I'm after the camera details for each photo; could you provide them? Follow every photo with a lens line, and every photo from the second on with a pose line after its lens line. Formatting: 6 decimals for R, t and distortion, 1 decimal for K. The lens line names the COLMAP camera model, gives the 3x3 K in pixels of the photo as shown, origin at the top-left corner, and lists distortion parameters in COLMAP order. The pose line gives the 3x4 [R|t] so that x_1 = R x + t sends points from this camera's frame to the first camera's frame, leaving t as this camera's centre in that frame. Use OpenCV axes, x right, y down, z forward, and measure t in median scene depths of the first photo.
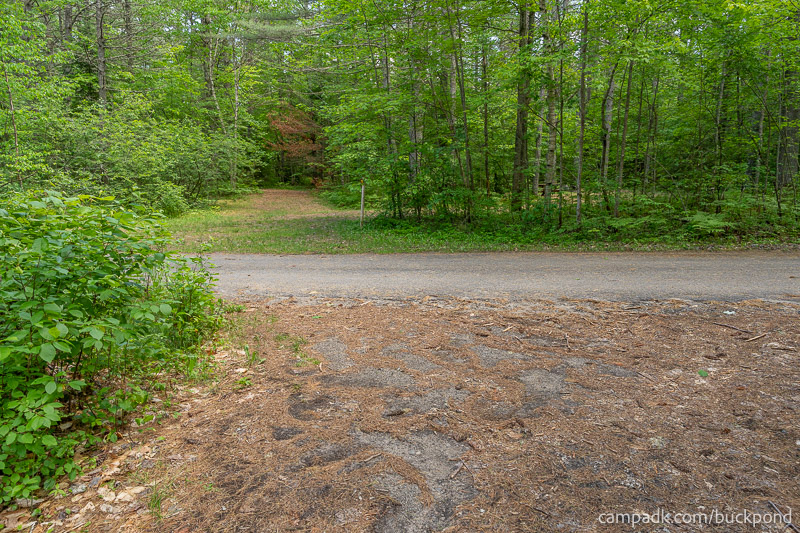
lens RADIAL K [[544.1, 0, 400.1], [0, 544.1, 267.1], [0, 0, 1]] dist [-0.001496, 0.005414]
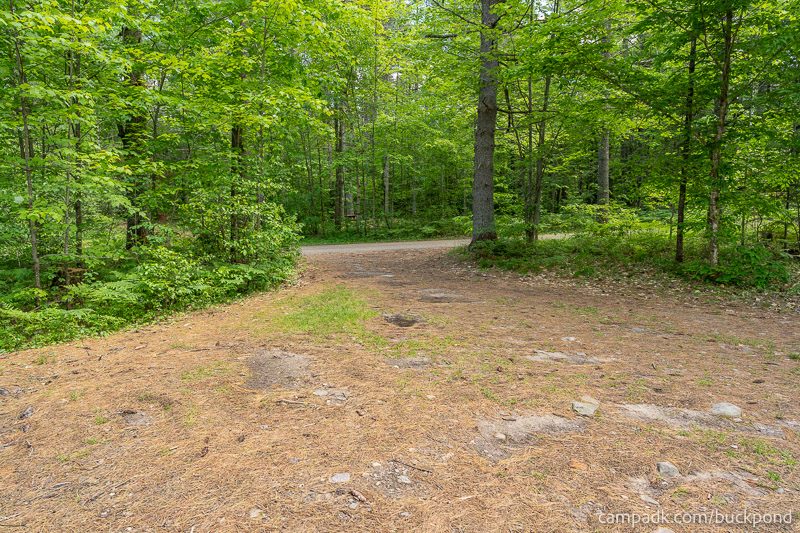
lens RADIAL K [[544.1, 0, 400.1], [0, 544.1, 265.7], [0, 0, 1]] dist [-0.001496, 0.005414]
pose [[0.930273, -0.033489, 0.365336, -0.334719], [0.055632, 0.997186, -0.050250, 0.151460], [-0.362625, 0.067070, 0.929518, -0.926823]]
